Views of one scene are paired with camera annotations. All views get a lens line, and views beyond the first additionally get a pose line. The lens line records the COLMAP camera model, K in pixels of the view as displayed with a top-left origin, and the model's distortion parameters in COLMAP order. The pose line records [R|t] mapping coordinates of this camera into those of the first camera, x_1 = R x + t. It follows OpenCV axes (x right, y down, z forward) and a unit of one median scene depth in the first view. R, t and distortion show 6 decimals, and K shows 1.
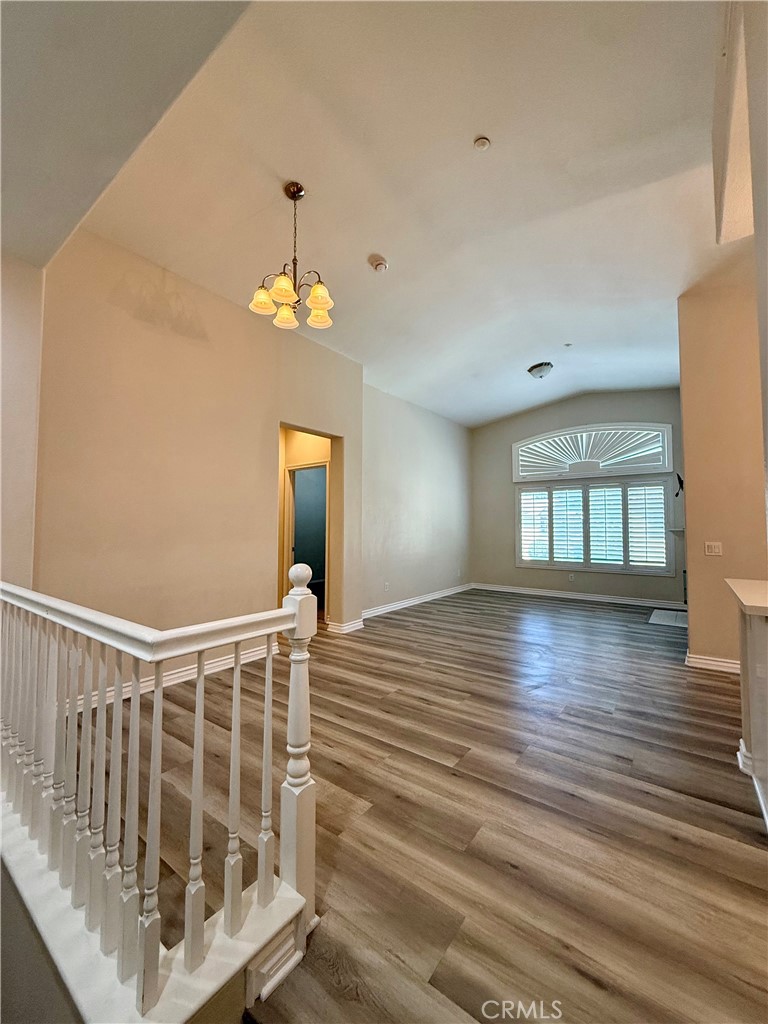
lens RADIAL K [[407.2, 0, 379.6], [0, 407.2, 520.9], [0, 0, 1]] dist [-0.014738, -0.000278]
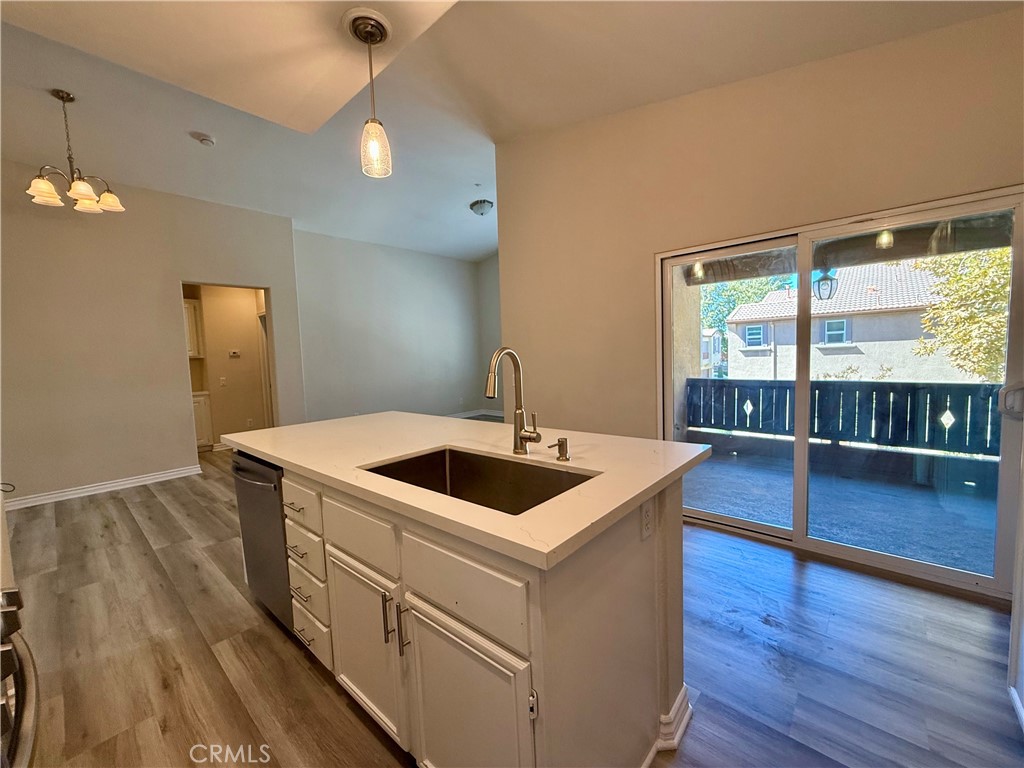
lens RADIAL K [[407.2, 0, 509.4], [0, 407.2, 383.5], [0, 0, 1]] dist [-0.014738, -0.000278]
pose [[0.996728, -0.036966, -0.071886, 1.160931], [0.042856, 0.995694, 0.082199, -0.004620], [0.068538, -0.085011, 0.994020, -0.164266]]
